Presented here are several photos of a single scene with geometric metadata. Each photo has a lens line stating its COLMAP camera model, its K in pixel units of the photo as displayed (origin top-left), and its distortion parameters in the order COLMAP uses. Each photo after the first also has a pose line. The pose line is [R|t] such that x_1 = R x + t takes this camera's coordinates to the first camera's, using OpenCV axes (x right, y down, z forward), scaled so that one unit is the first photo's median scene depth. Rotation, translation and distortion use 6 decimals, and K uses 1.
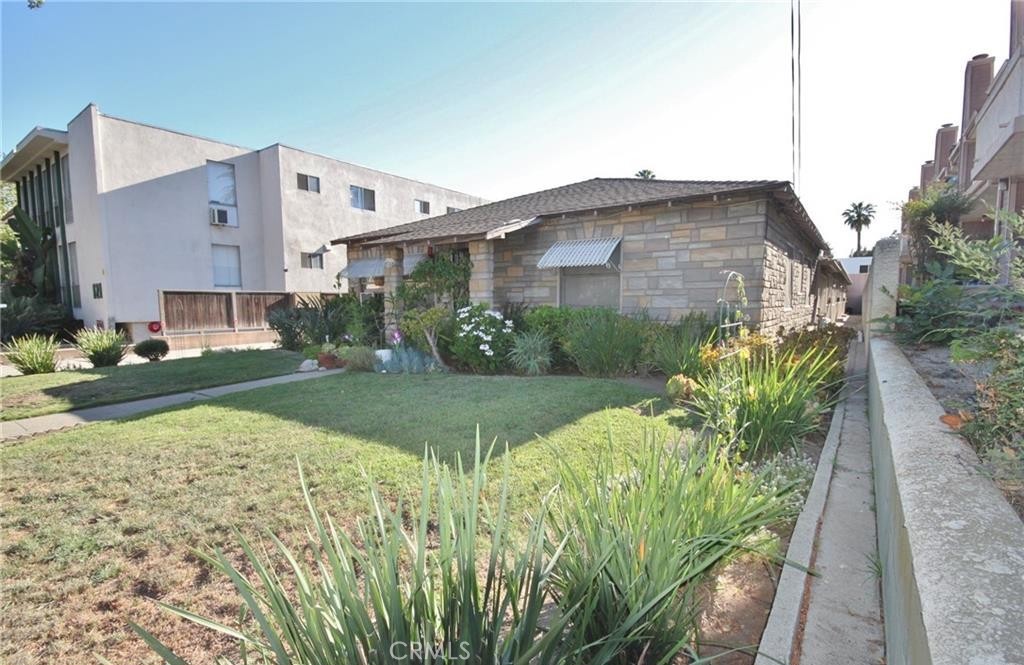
lens RADIAL K [[480.4, 0, 520.9], [0, 480.4, 329.2], [0, 0, 1]] dist [-0.005326, -0.001666]
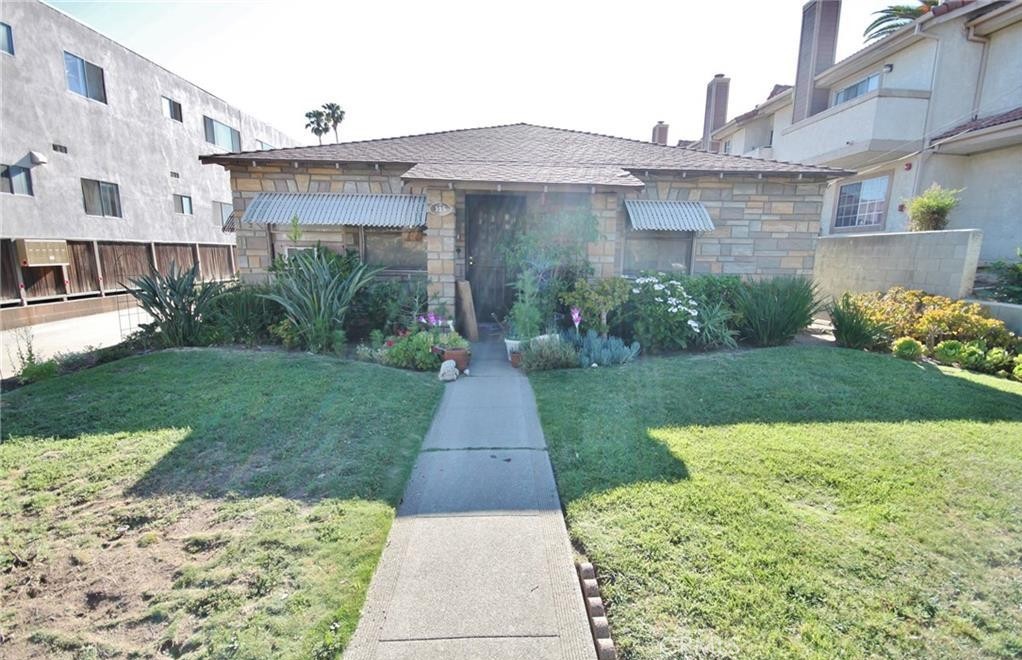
lens RADIAL K [[479.5, 0, 515.8], [0, 479.5, 340.9], [0, 0, 1]] dist [-0.005326, -0.001666]
pose [[0.793036, -0.096136, 0.601542, -0.707917], [0.016429, 0.990485, 0.136636, -0.046402], [-0.608954, -0.098475, 0.787069, 0.406963]]
